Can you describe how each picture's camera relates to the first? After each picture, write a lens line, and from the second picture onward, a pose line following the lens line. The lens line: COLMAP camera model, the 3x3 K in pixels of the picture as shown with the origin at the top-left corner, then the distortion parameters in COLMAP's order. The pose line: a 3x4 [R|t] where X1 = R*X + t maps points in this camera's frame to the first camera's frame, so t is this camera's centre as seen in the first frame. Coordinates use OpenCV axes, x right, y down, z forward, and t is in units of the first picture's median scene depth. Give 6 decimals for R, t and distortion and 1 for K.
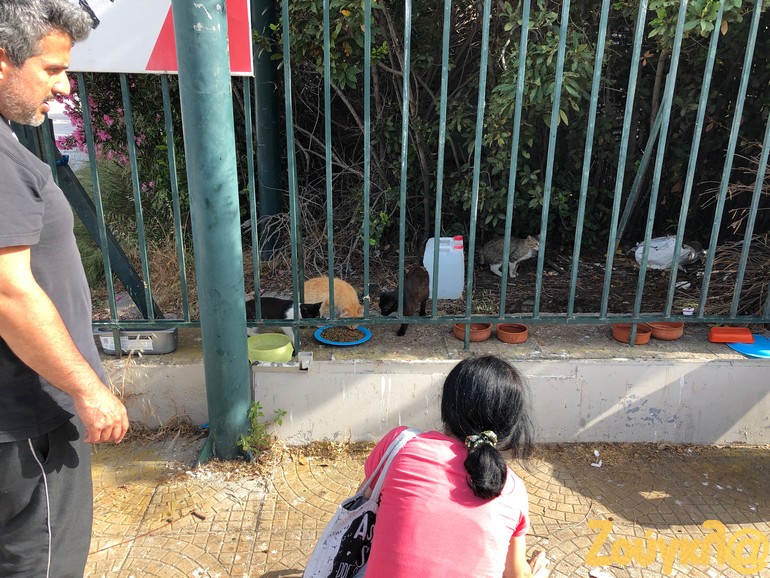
lens RADIAL K [[609.2, 0, 385.0], [0, 609.2, 289.0], [0, 0, 1]] dist [0.002428, 0.004955]
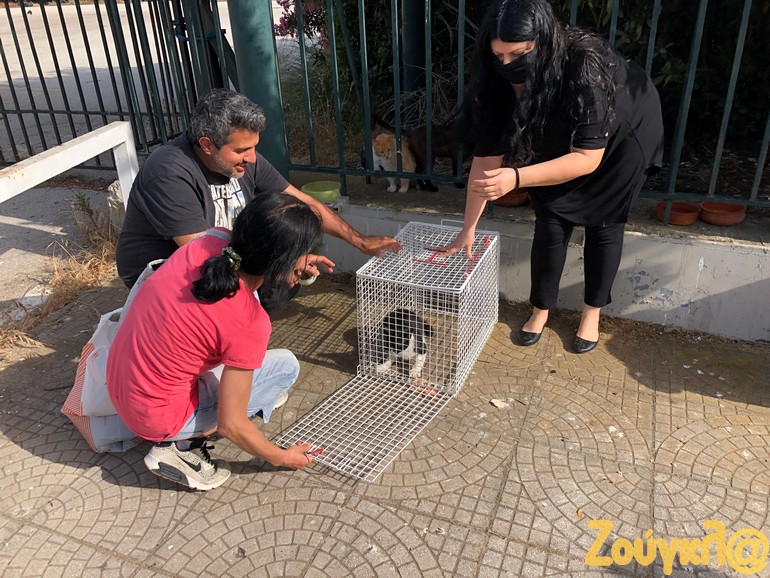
lens RADIAL K [[609.2, 0, 385.0], [0, 609.2, 289.0], [0, 0, 1]] dist [0.002428, 0.004955]
pose [[0.905205, 0.149596, -0.397774, 0.366781], [-0.091766, 0.982719, 0.160753, 0.073115], [0.414948, -0.109012, 0.903291, -0.028736]]
